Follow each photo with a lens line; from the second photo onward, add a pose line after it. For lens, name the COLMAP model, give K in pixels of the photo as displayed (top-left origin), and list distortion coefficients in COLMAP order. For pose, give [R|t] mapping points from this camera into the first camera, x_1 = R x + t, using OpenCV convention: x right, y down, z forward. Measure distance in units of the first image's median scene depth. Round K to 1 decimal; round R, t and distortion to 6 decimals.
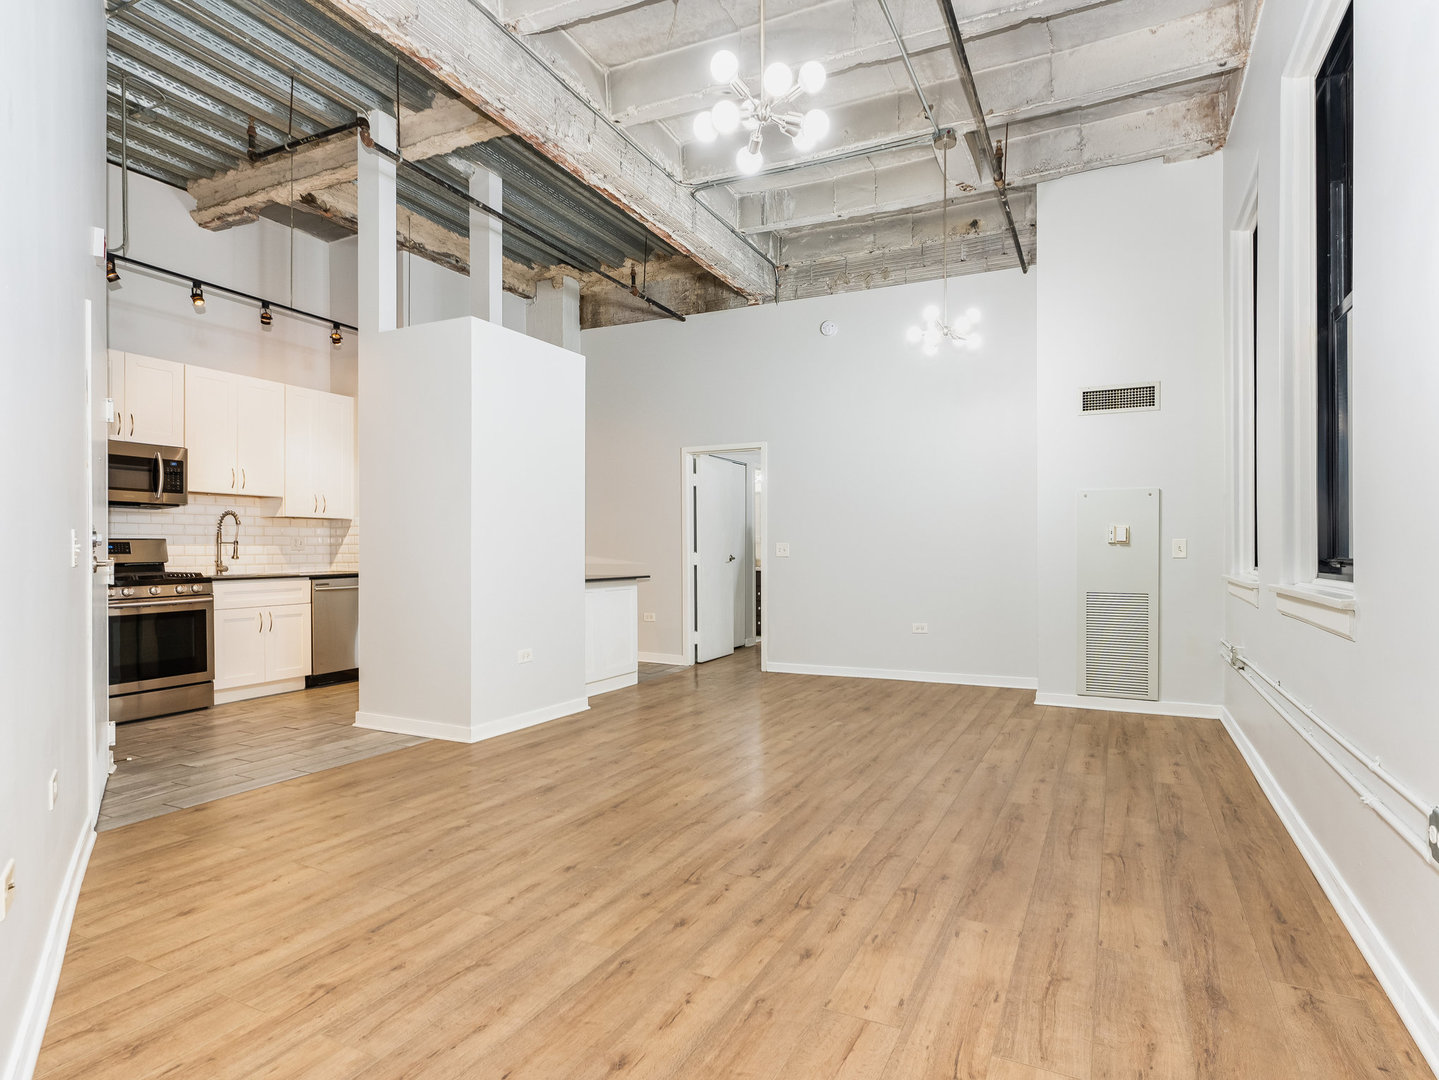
lens RADIAL K [[779.0, 0, 719.5], [0, 779.0, 540.0], [0, 0, 1]] dist [-0.056370, 0.035068]
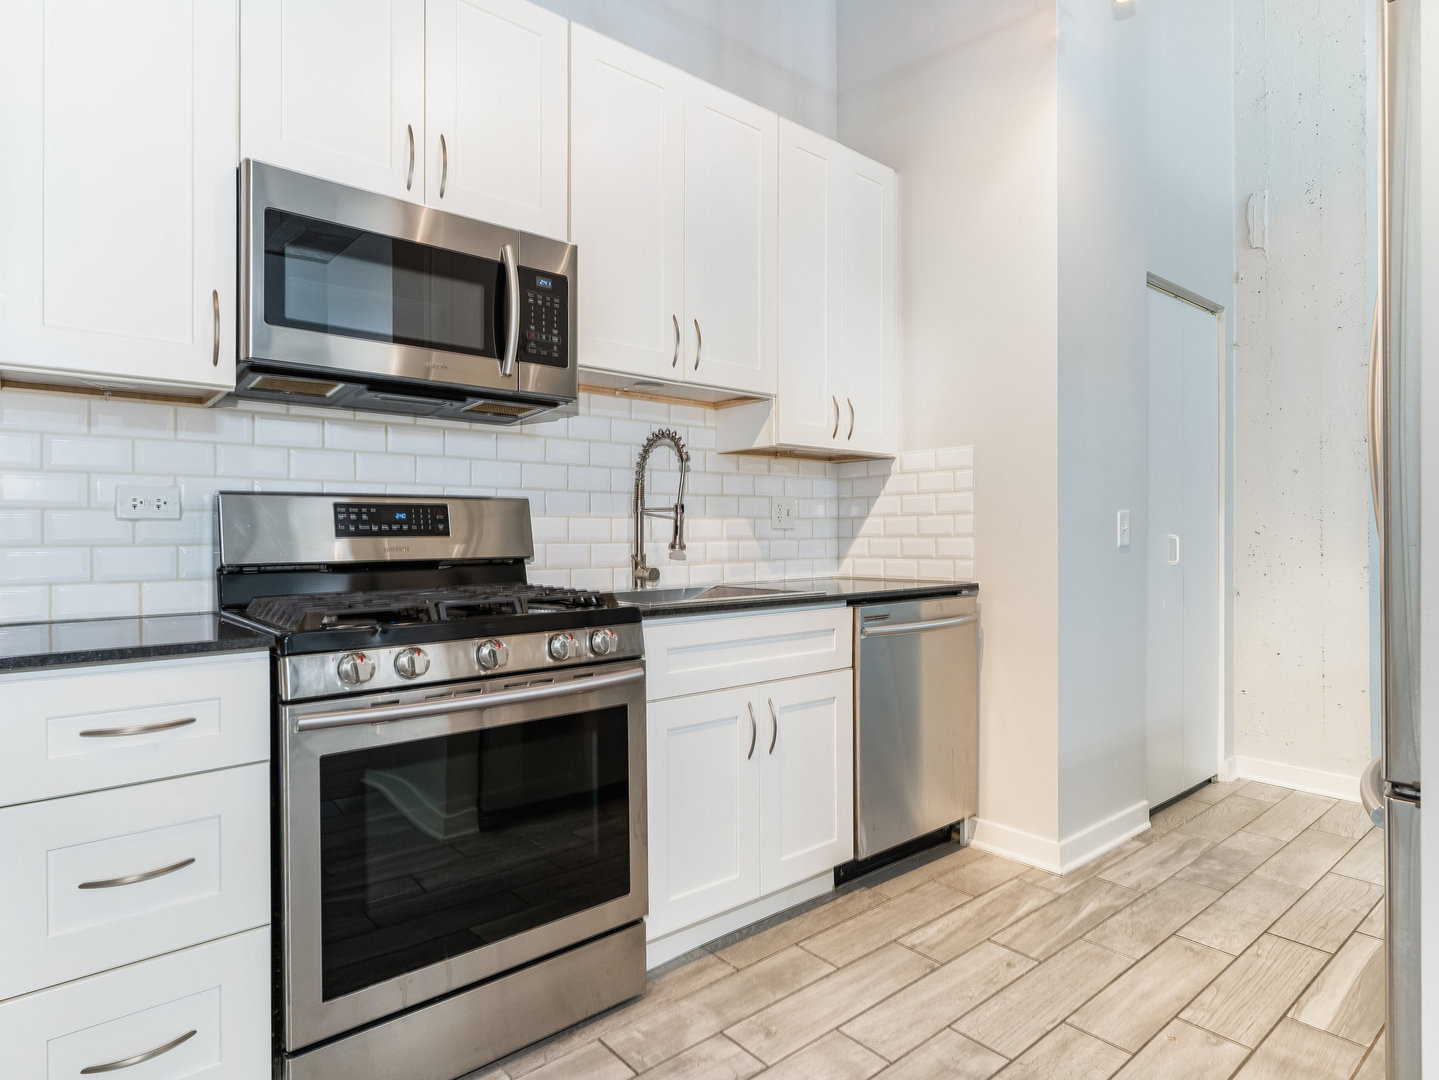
lens RADIAL K [[809.8, 0, 718.2], [0, 809.8, 510.5], [0, 0, 1]] dist [0.001865, 0.000065]
pose [[0.917683, -0.004036, -0.397293, -0.459194], [0.000214, 0.999953, -0.009665, 0.008029], [0.397314, 0.008784, 0.917641, 0.641501]]
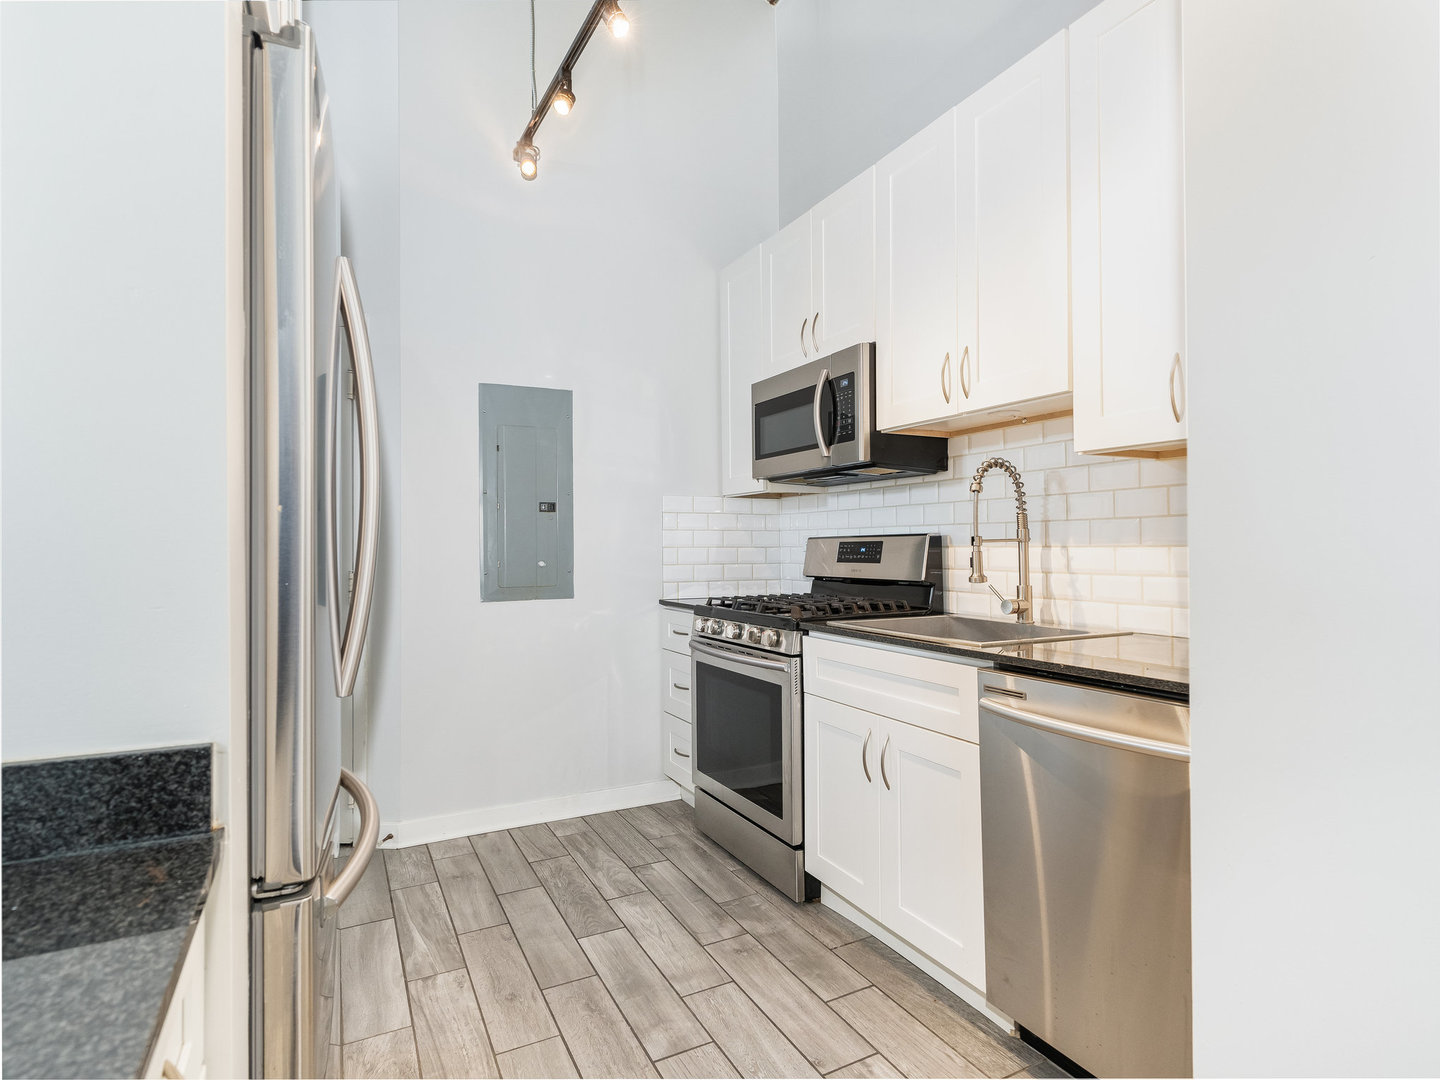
lens RADIAL K [[729.2, 0, 718.3], [0, 729.2, 516.9], [0, 0, 1]] dist [0.000153, 0.000088]
pose [[-0.576095, -0.017465, -0.817196, -0.254886], [0.025196, 0.998917, -0.039111, 0.001353], [0.816994, -0.043122, -0.575031, 1.150688]]
